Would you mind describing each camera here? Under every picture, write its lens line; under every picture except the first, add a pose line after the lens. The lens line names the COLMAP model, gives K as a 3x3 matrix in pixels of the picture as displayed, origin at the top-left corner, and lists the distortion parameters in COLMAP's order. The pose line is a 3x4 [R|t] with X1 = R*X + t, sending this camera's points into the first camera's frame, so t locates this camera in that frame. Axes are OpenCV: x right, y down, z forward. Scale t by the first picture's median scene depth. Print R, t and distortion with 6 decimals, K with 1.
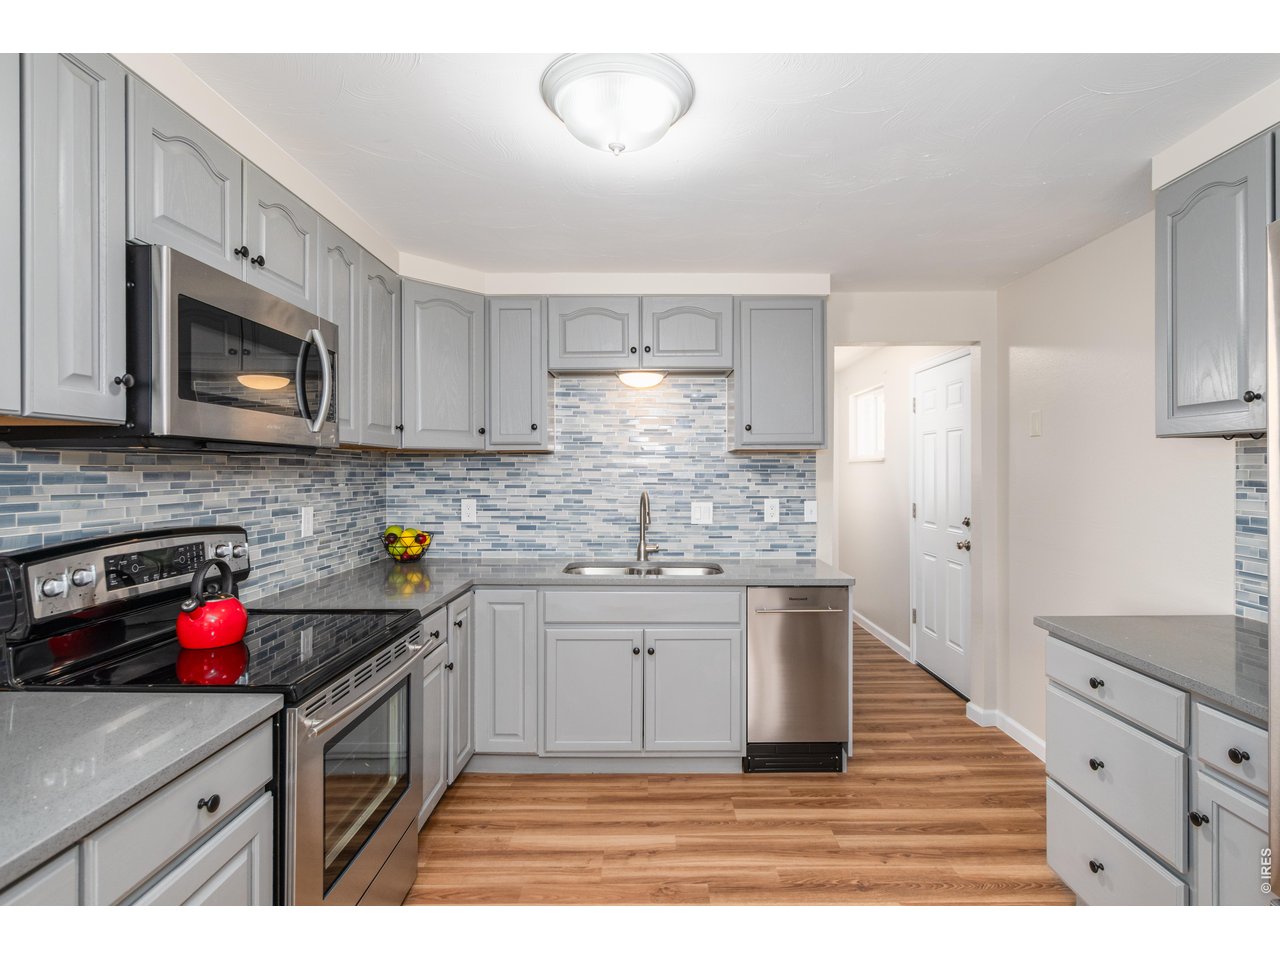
lens RADIAL K [[646.2, 0, 648.4], [0, 646.2, 467.7], [0, 0, 1]] dist [-0.000524, 0.000529]
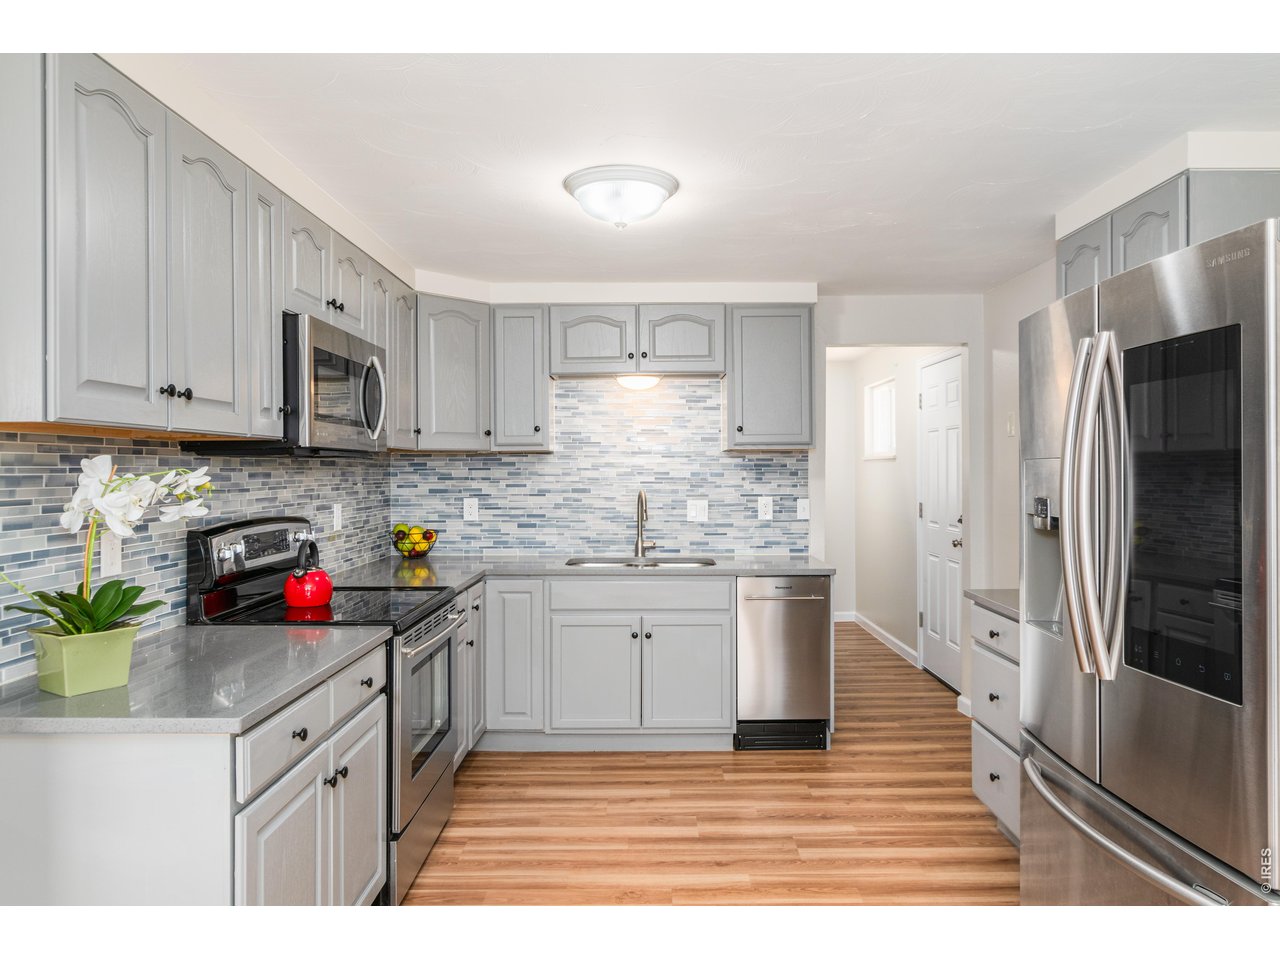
lens RADIAL K [[855.3, 0, 640.7], [0, 855.3, 466.3], [0, 0, 1]] dist [0.000778, 0.002998]
pose [[0.999982, -0.002932, -0.005324, -0.000088], [0.002940, 0.999994, 0.001574, -0.003465], [0.005319, -0.001589, 0.999985, -0.393323]]
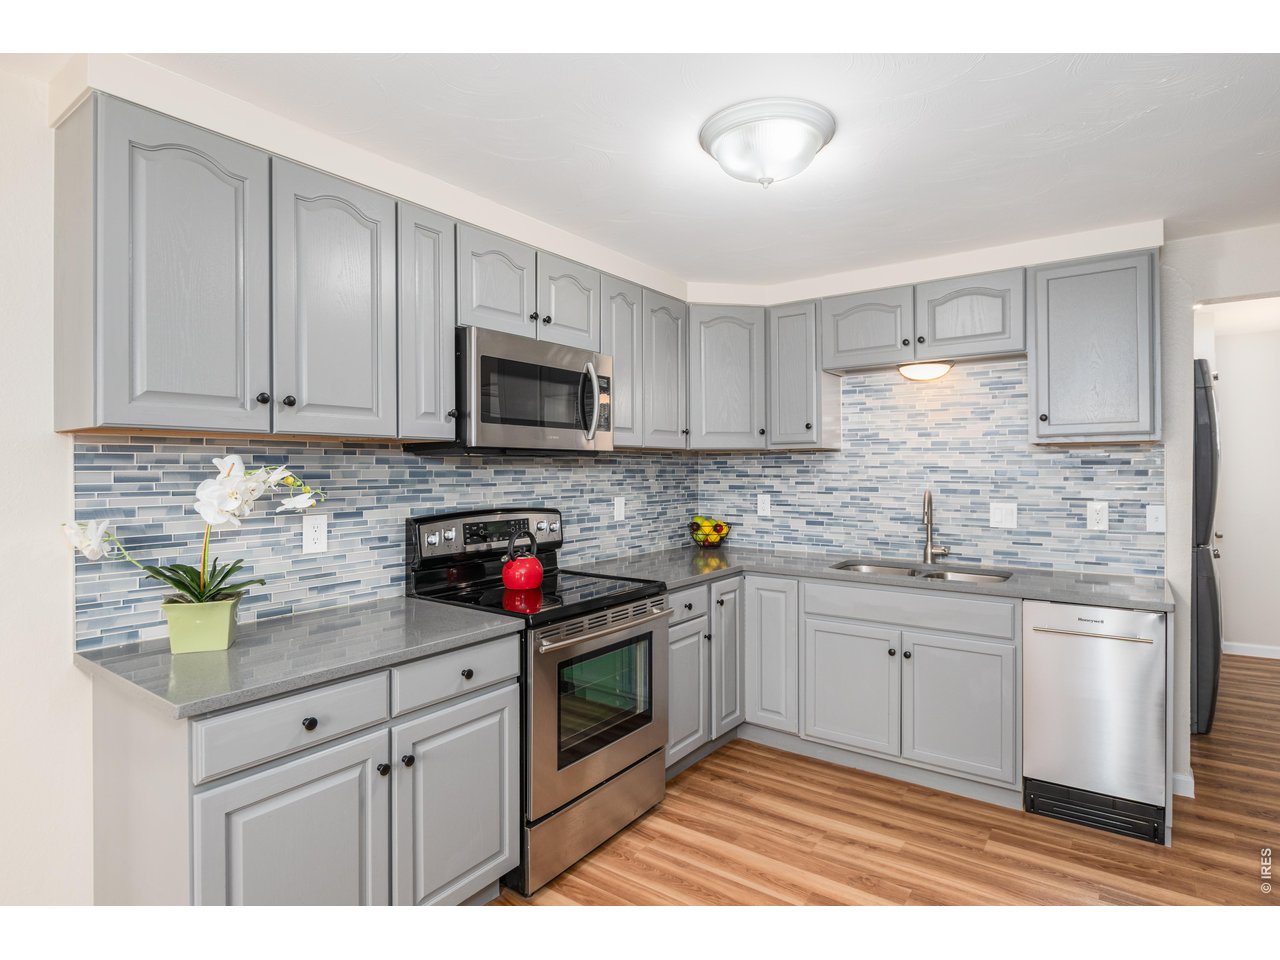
lens RADIAL K [[679.4, 0, 645.6], [0, 679.4, 466.7], [0, 0, 1]] dist [-0.004593, -0.002381]
pose [[0.811959, -0.003235, -0.583706, 0.247660], [0.005101, 0.999986, 0.001555, -0.000601], [0.583692, -0.004240, 0.811964, -0.044649]]
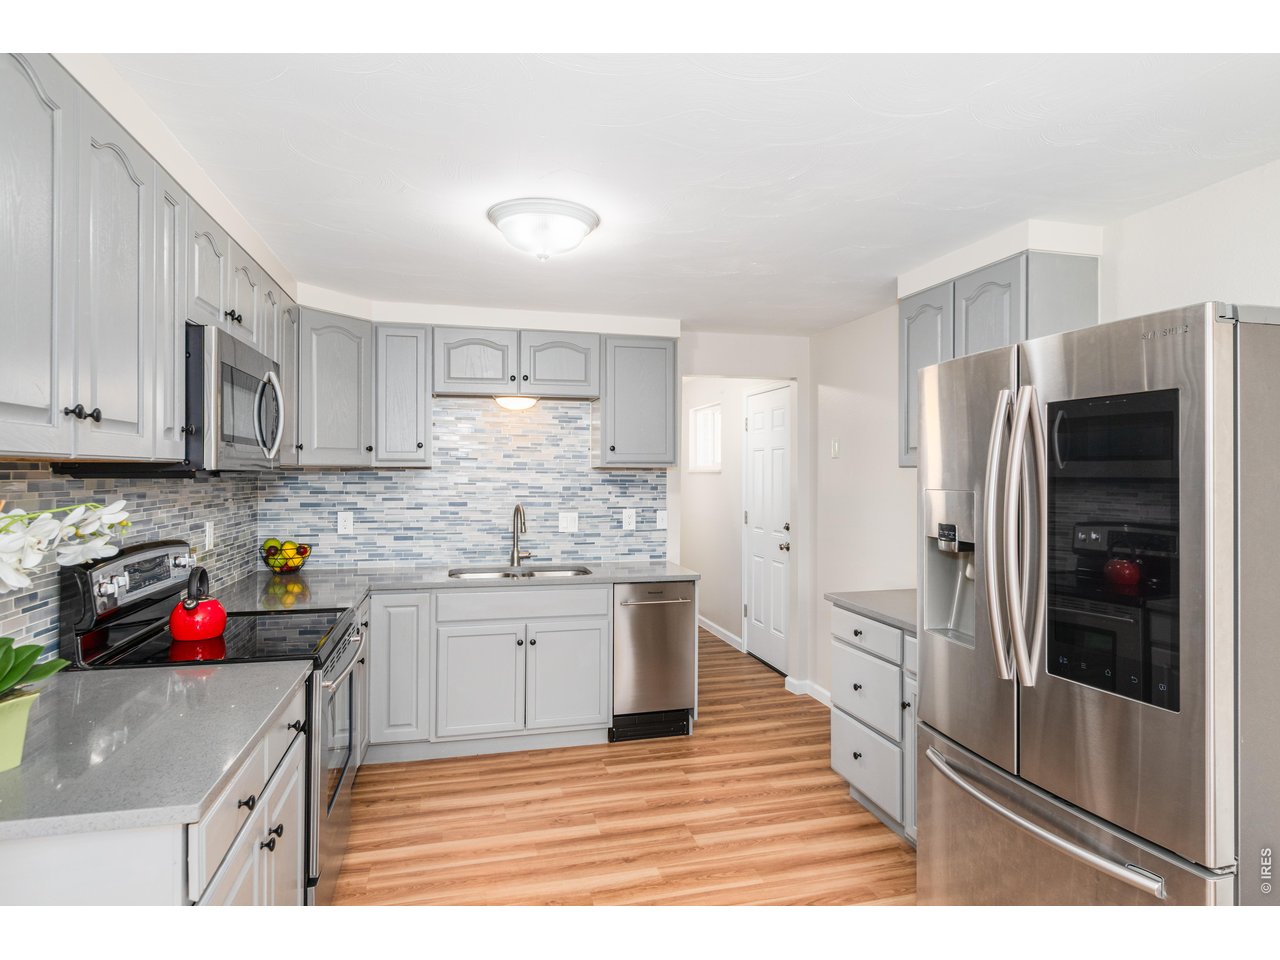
lens RADIAL K [[743.4, 0, 645.9], [0, 743.4, 466.9], [0, 0, 1]] dist [0.003266, -0.002614]
pose [[0.967710, 0.005706, 0.252001, -0.122295], [-0.005242, 0.999983, -0.002513, -0.025196], [-0.252012, 0.001111, 0.967724, -0.305228]]
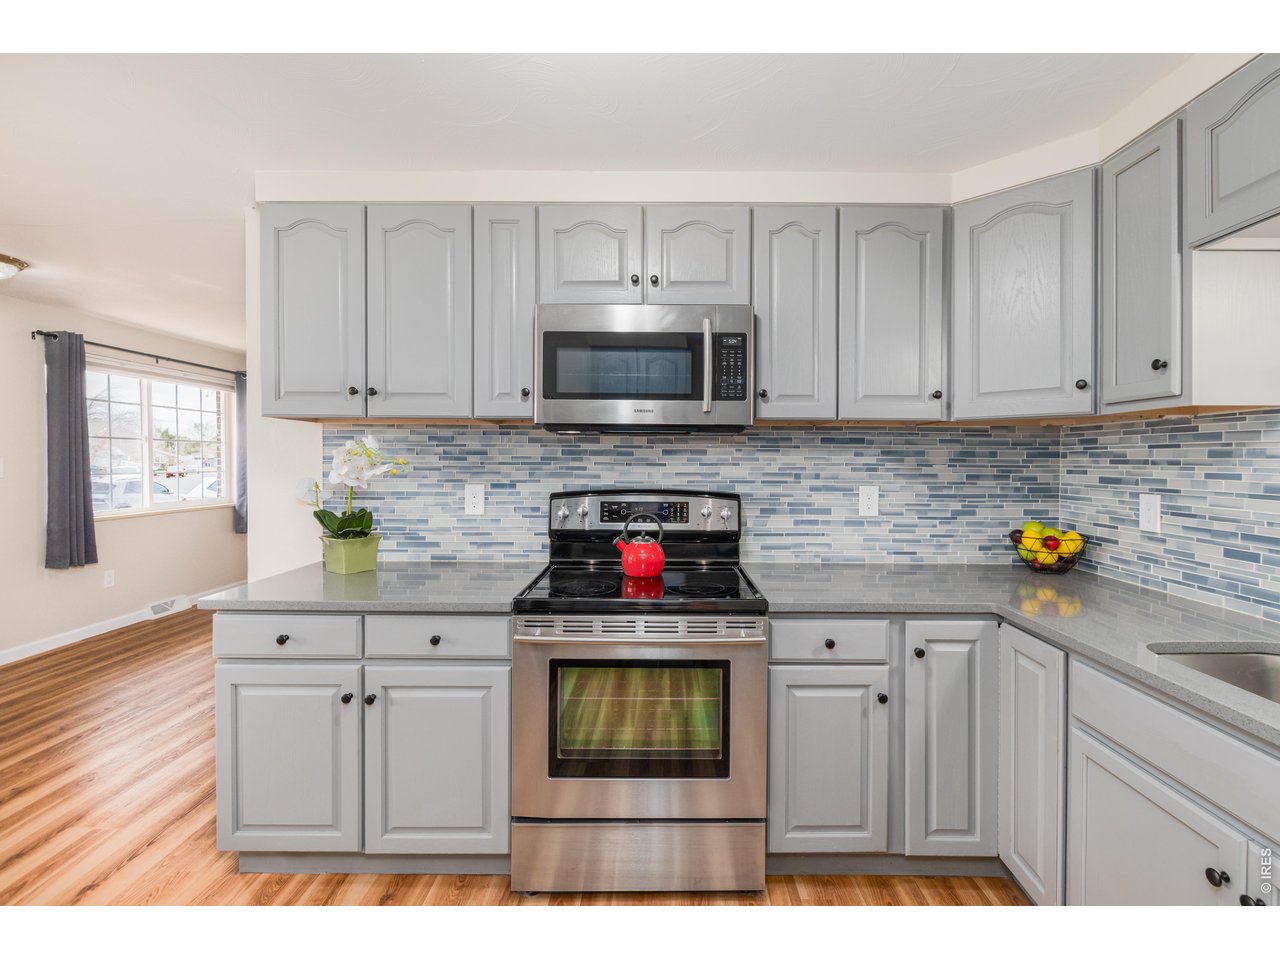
lens RADIAL K [[584.1, 0, 665.0], [0, 584.1, 465.3], [0, 0, 1]] dist [-0.000924, -0.000159]
pose [[0.005106, 0.011656, -0.999919, 0.308110], [-0.001126, 0.999931, 0.011651, 0.015957], [0.999986, 0.001066, 0.005118, 0.578818]]
